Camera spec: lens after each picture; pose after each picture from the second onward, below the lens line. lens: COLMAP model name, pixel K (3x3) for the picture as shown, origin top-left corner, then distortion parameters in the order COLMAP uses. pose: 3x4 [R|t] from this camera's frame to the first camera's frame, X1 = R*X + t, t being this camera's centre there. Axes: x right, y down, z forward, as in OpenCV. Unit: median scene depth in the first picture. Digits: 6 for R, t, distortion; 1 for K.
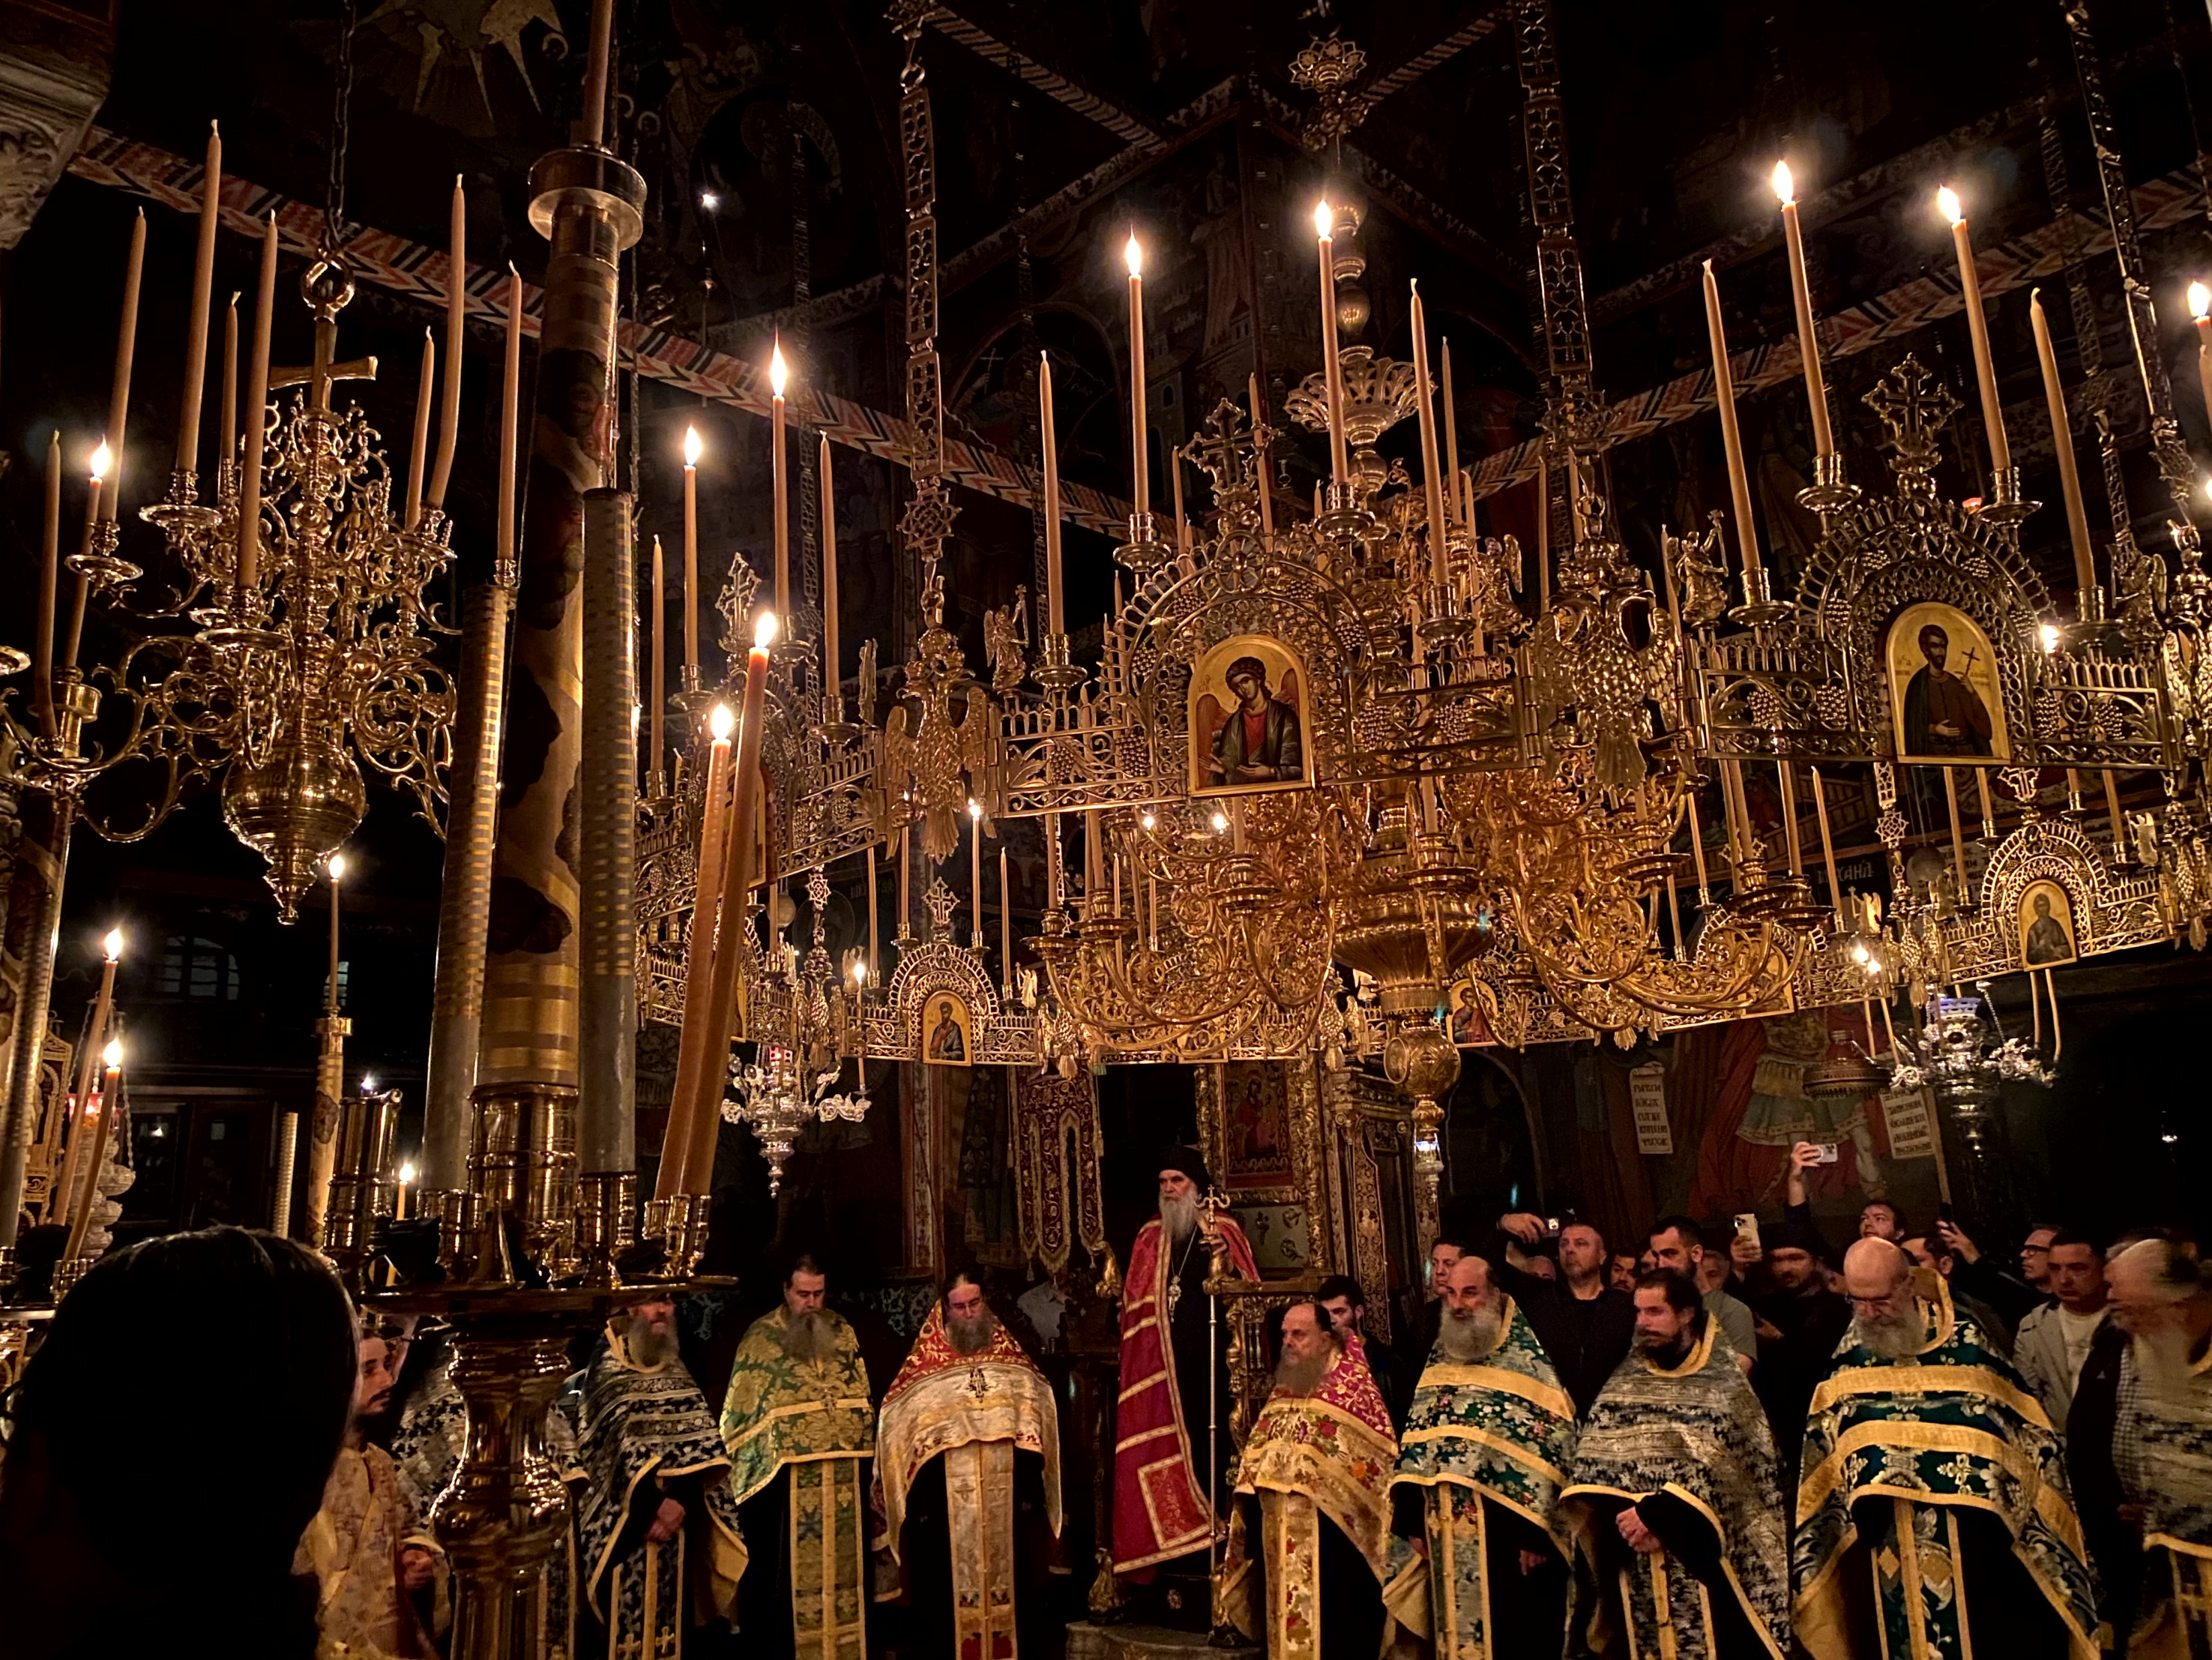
lens RADIAL K [[1703.9, 0, 1107.5], [0, 1703.9, 827.2], [0, 0, 1]] dist [0.043421, -0.041915]
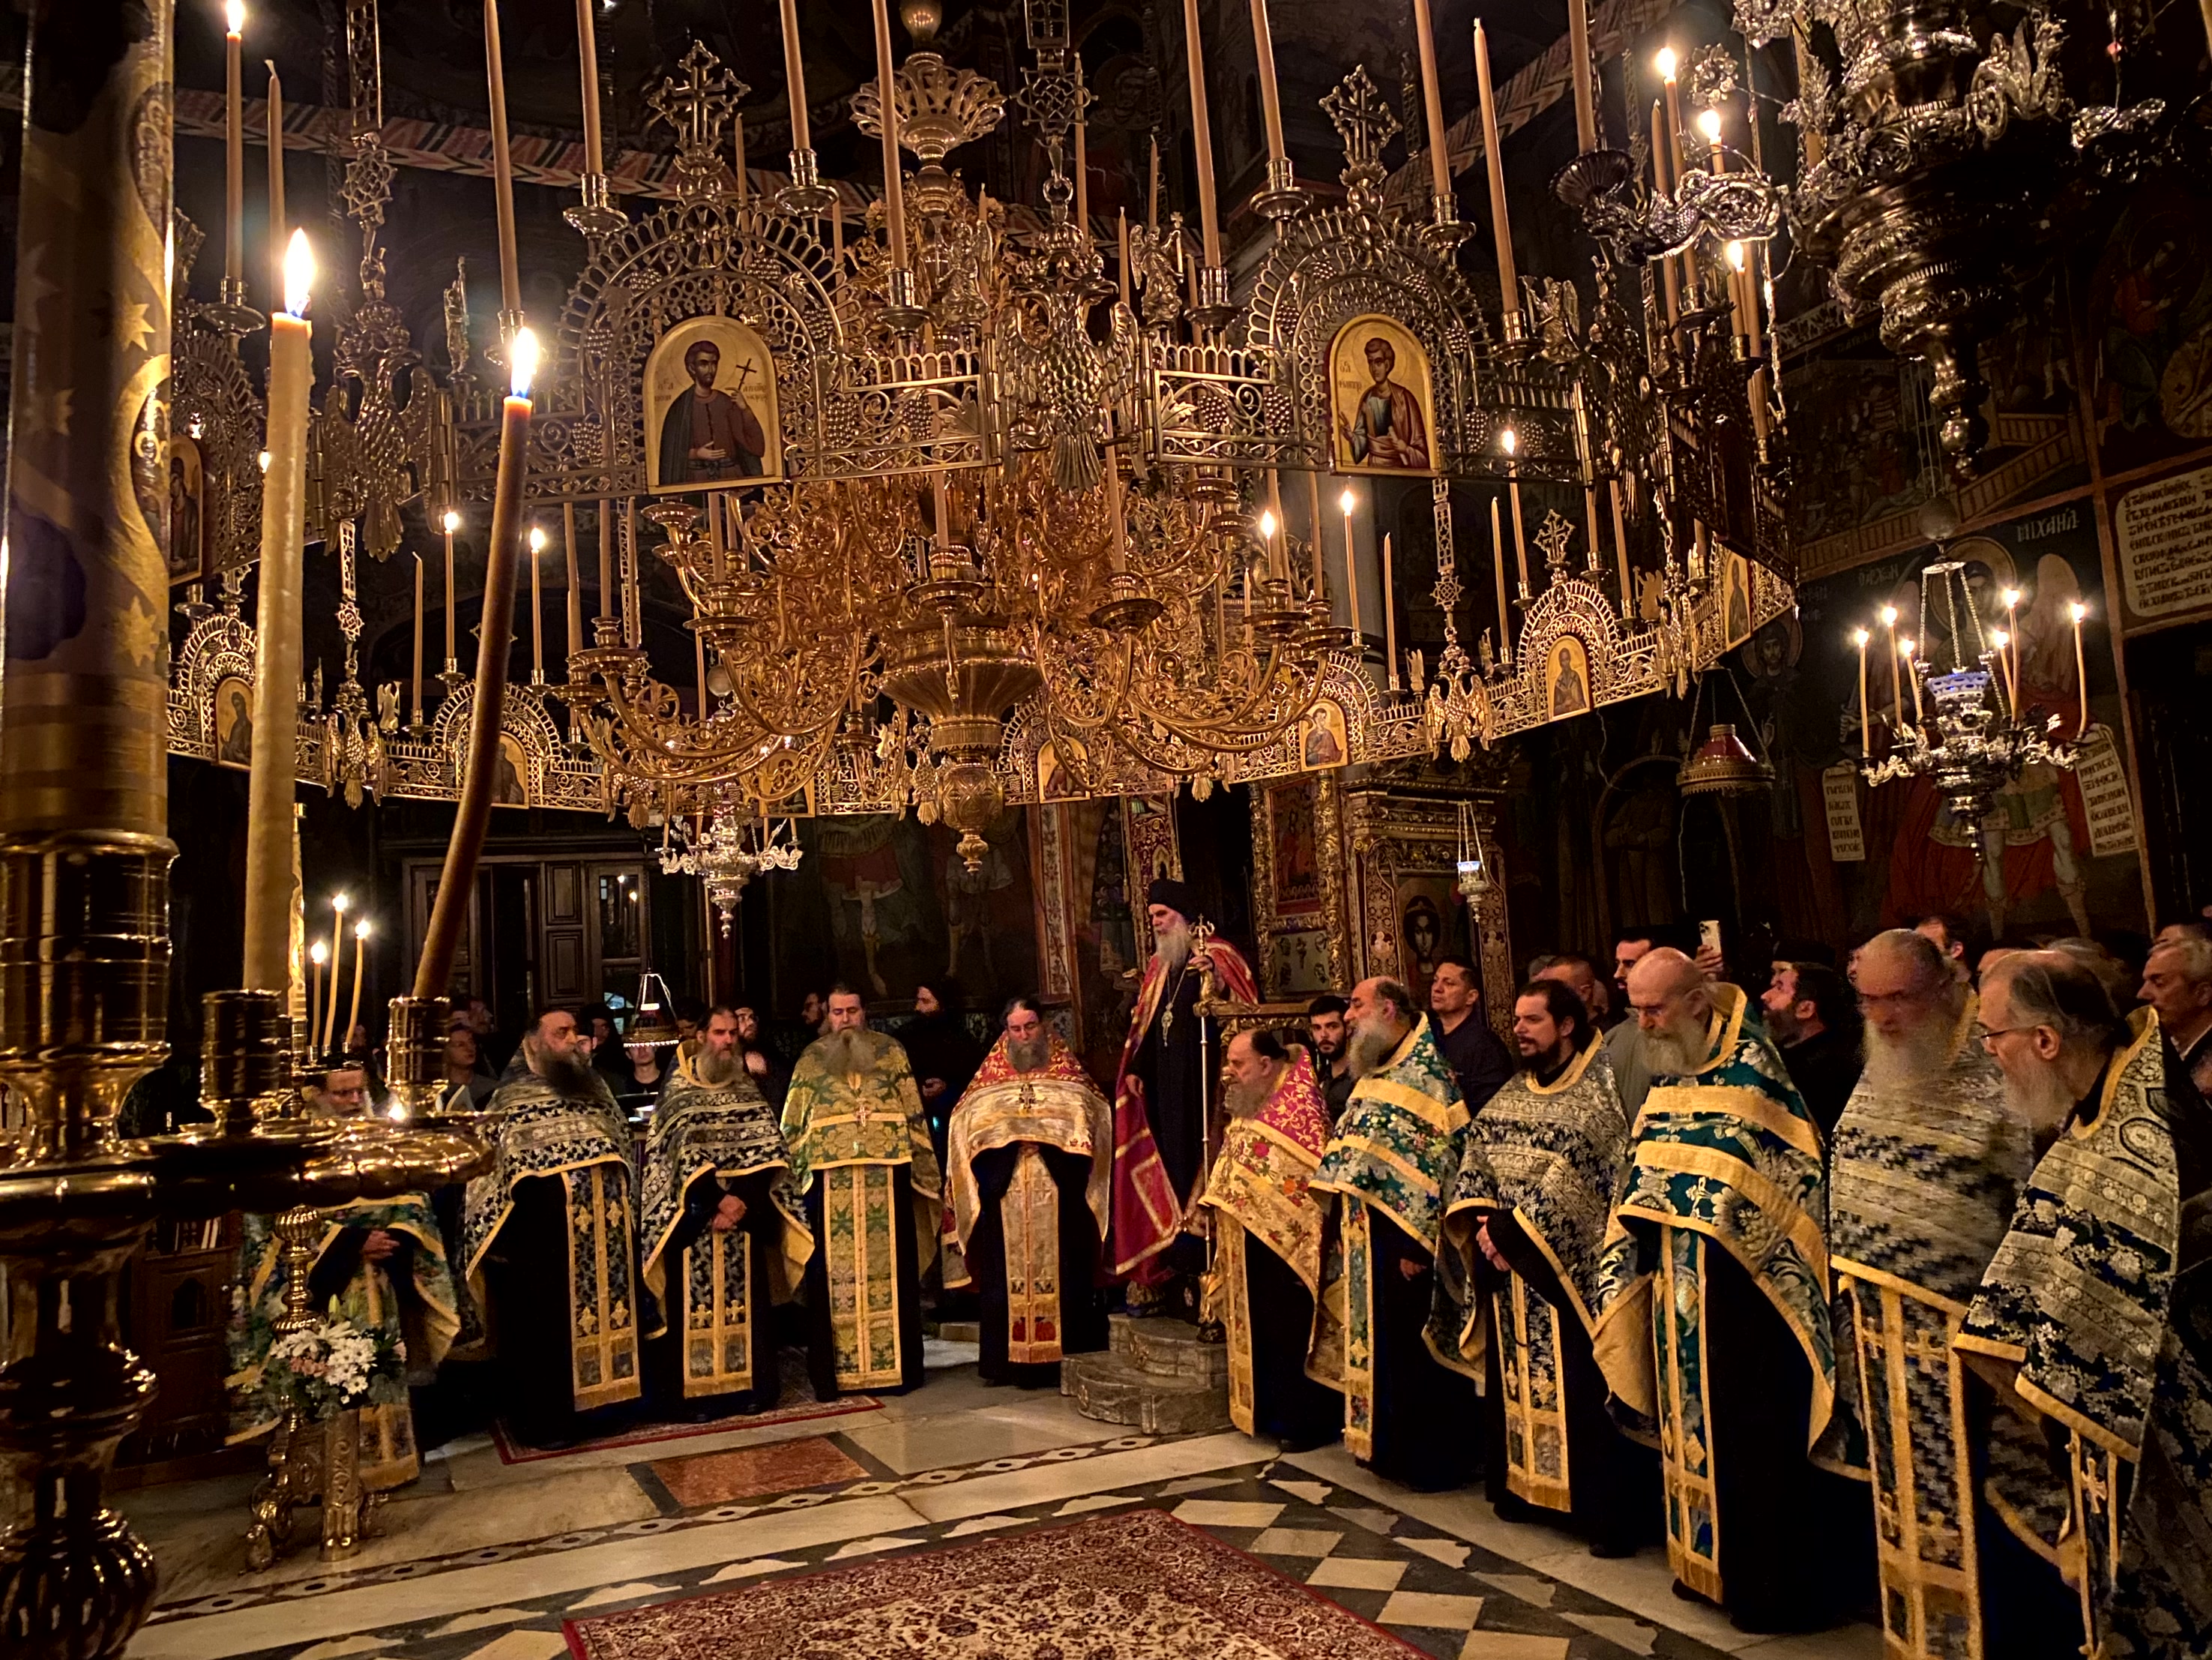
lens RADIAL K [[1703.9, 0, 1104.0], [0, 1703.9, 828.4], [0, 0, 1]] dist [0.043421, -0.041915]
pose [[0.939906, -0.047507, -0.338112, 0.553567], [0.099380, 0.985462, 0.137798, 0.022394], [0.326650, -0.163119, 0.930963, 0.077448]]
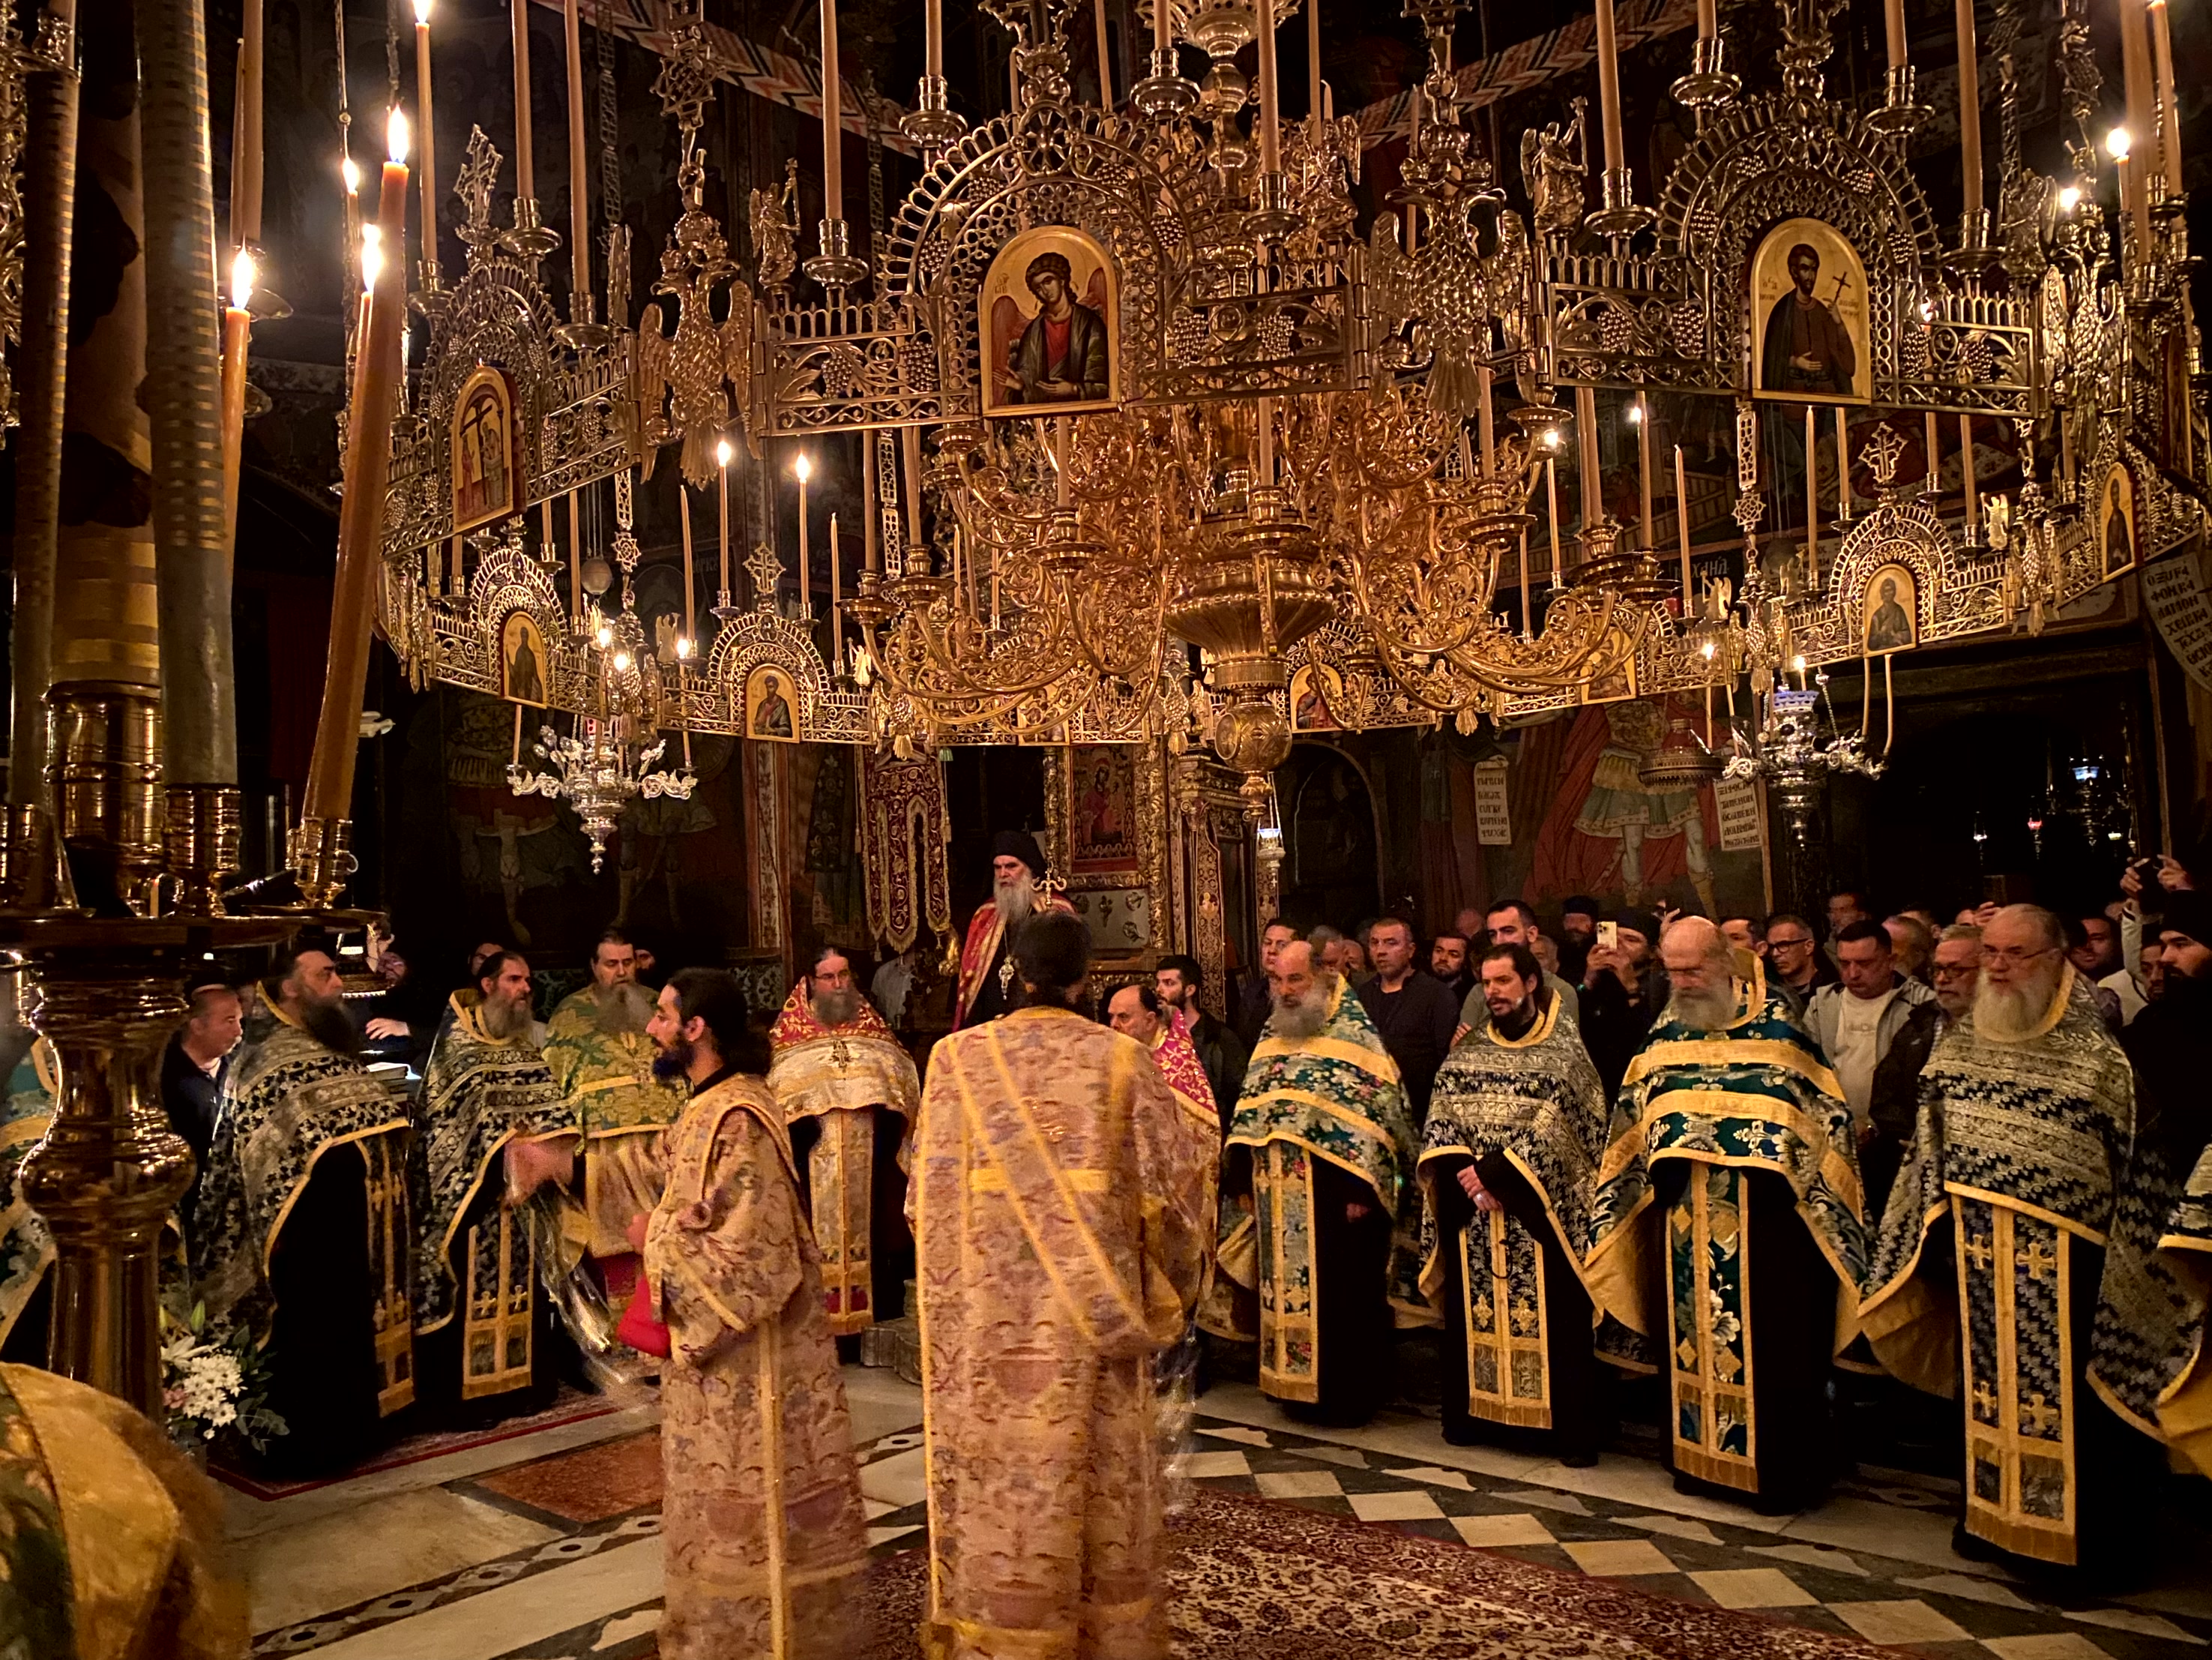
lens RADIAL K [[1703.9, 0, 1103.3], [0, 1703.9, 828.8], [0, 0, 1]] dist [0.043421, -0.041915]
pose [[0.997279, 0.011826, 0.072762, 0.026922], [-0.024376, 0.984427, 0.174098, 0.020526], [-0.069570, -0.175398, 0.982036, 0.044419]]
